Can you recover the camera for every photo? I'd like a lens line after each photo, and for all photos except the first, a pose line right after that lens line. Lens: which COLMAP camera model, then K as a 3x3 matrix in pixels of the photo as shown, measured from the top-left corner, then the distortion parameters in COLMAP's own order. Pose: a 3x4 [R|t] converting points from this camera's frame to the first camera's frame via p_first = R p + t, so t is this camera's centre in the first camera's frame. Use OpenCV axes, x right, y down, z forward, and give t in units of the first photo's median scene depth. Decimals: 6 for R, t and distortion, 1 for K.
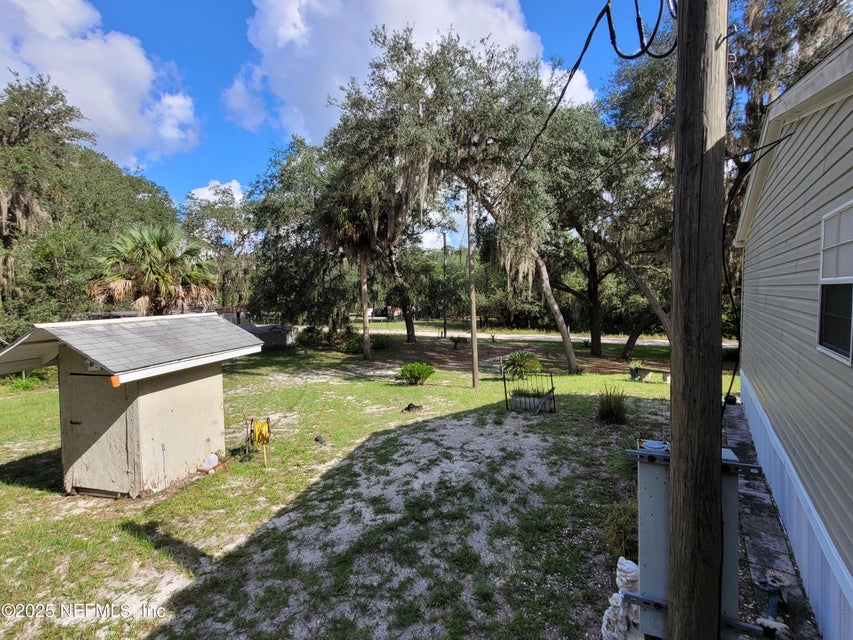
lens RADIAL K [[412.4, 0, 439.1], [0, 412.4, 307.8], [0, 0, 1]] dist [0.003137, -0.000234]
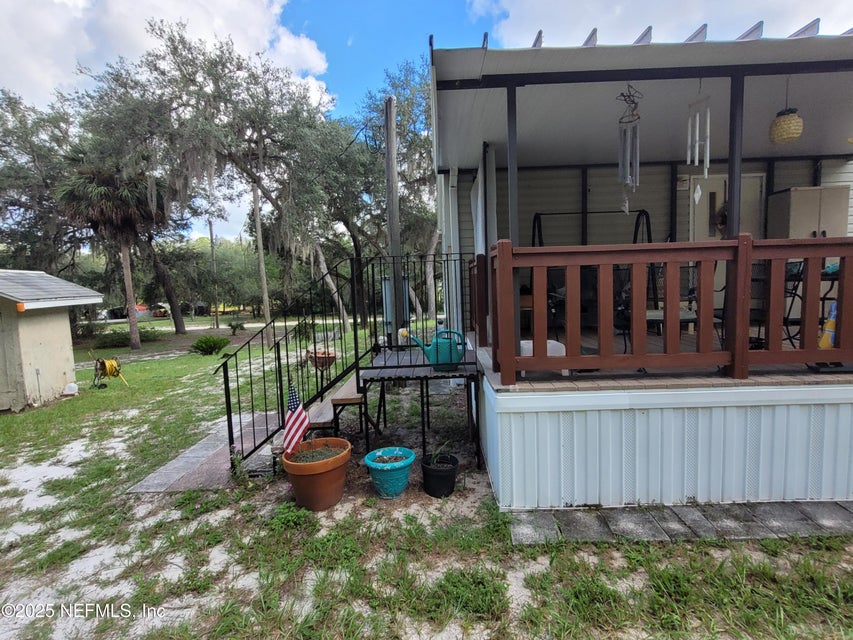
lens RADIAL K [[412.4, 0, 439.1], [0, 412.4, 307.8], [0, 0, 1]] dist [0.003137, -0.000234]
pose [[0.851588, -0.053927, 0.521431, -0.088831], [0.050900, 0.998501, 0.020138, 0.057643], [-0.521735, 0.009392, 0.853056, -0.210171]]
